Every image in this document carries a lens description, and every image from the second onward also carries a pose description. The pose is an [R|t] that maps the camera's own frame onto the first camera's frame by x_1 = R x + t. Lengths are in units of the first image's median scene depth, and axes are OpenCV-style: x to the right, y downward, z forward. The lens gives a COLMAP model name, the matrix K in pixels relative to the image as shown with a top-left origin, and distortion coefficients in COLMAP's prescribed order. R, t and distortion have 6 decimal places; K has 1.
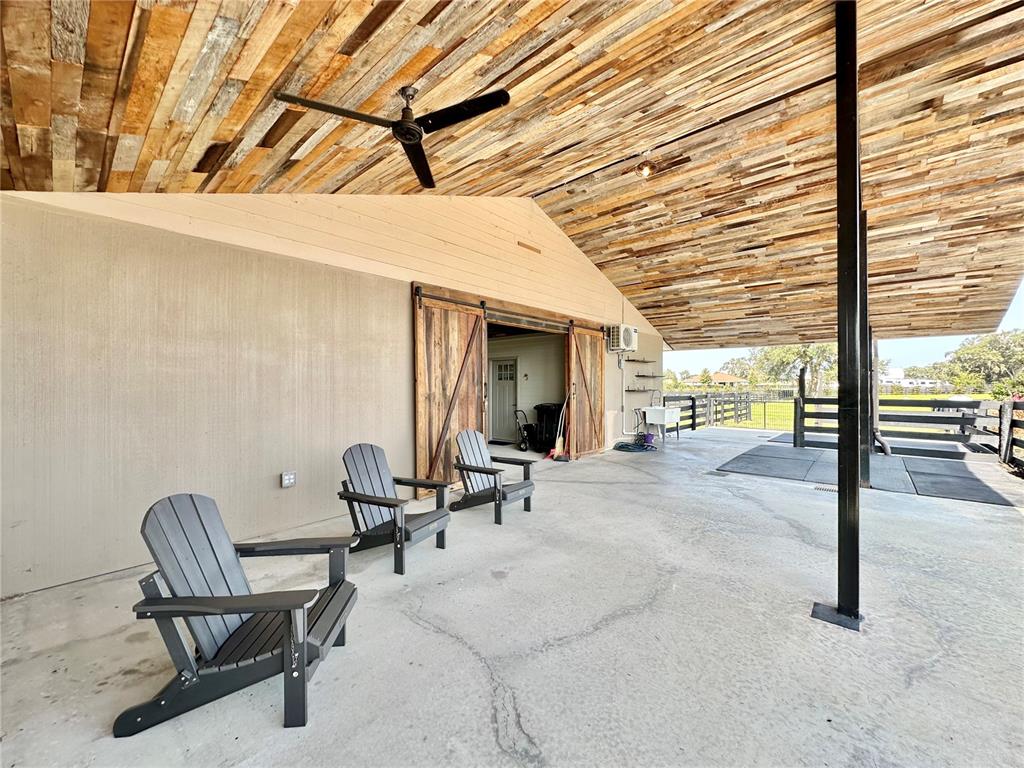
lens RADIAL K [[412.6, 0, 512.0], [0, 412.6, 384.0], [0, 0, 1]] dist [-0.003240, -0.000322]
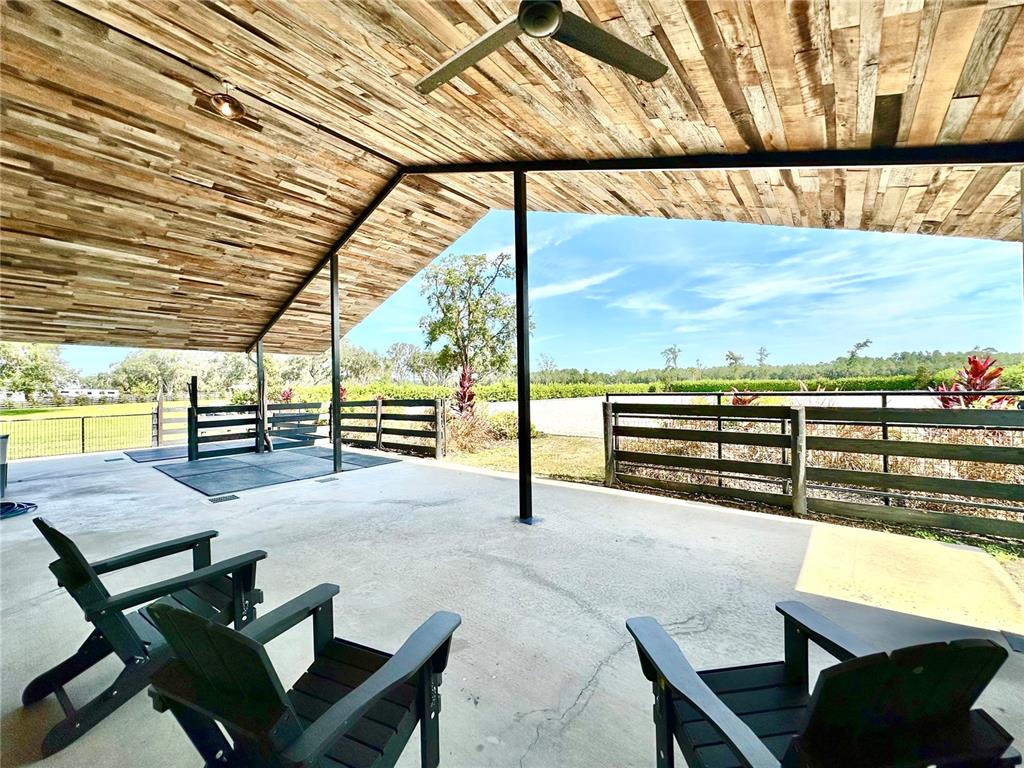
lens RADIAL K [[412.6, 0, 512.0], [0, 412.6, 384.0], [0, 0, 1]] dist [-0.003240, -0.000322]
pose [[-0.050058, 0.009263, 0.998703, -0.388033], [0.015255, 0.999847, -0.008509, -0.000660], [-0.998630, 0.014809, -0.050192, 0.460331]]
